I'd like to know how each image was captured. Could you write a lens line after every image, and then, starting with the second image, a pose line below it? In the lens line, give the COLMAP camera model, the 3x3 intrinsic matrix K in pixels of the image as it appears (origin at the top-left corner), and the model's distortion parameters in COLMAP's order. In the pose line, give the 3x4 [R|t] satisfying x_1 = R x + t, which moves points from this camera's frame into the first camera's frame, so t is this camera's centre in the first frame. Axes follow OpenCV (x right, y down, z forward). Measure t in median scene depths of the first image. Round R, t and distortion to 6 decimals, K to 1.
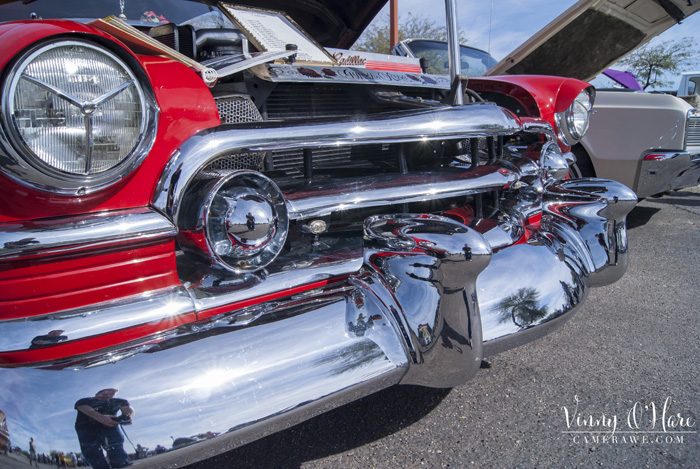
lens RADIAL K [[534.5, 0, 331.9], [0, 534.5, 219.0], [0, 0, 1]] dist [-0.073898, -0.000192]
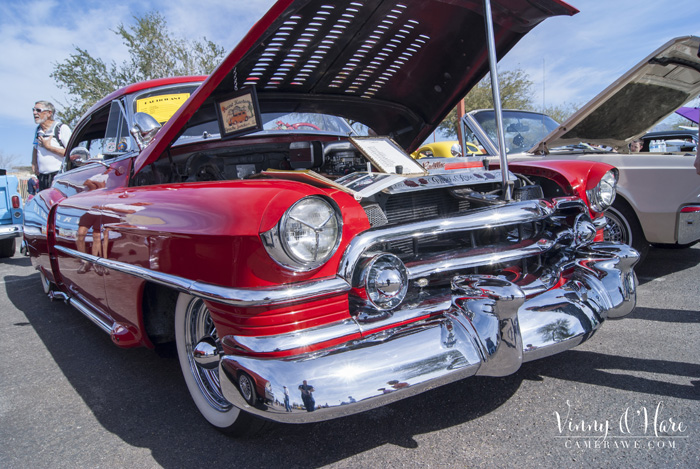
lens RADIAL K [[501.0, 0, 347.8], [0, 501.0, 225.3], [0, 0, 1]] dist [-0.065050, 0.002311]
pose [[0.993078, -0.027465, -0.114201, -0.076164], [0.018574, 0.996765, -0.078200, -0.045848], [0.115979, 0.075538, 0.990375, -0.589772]]
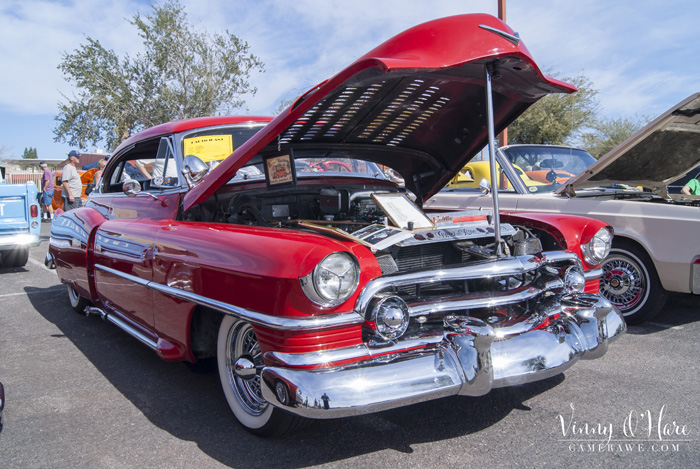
lens RADIAL K [[552.8, 0, 350.0], [0, 552.8, 234.5], [0, 0, 1]] dist [-0.076625, 0.001615]
pose [[0.987113, 0.019275, -0.158863, 0.031029], [-0.035955, 0.994052, -0.102798, -0.085040], [0.155936, 0.107185, 0.981934, -1.208600]]
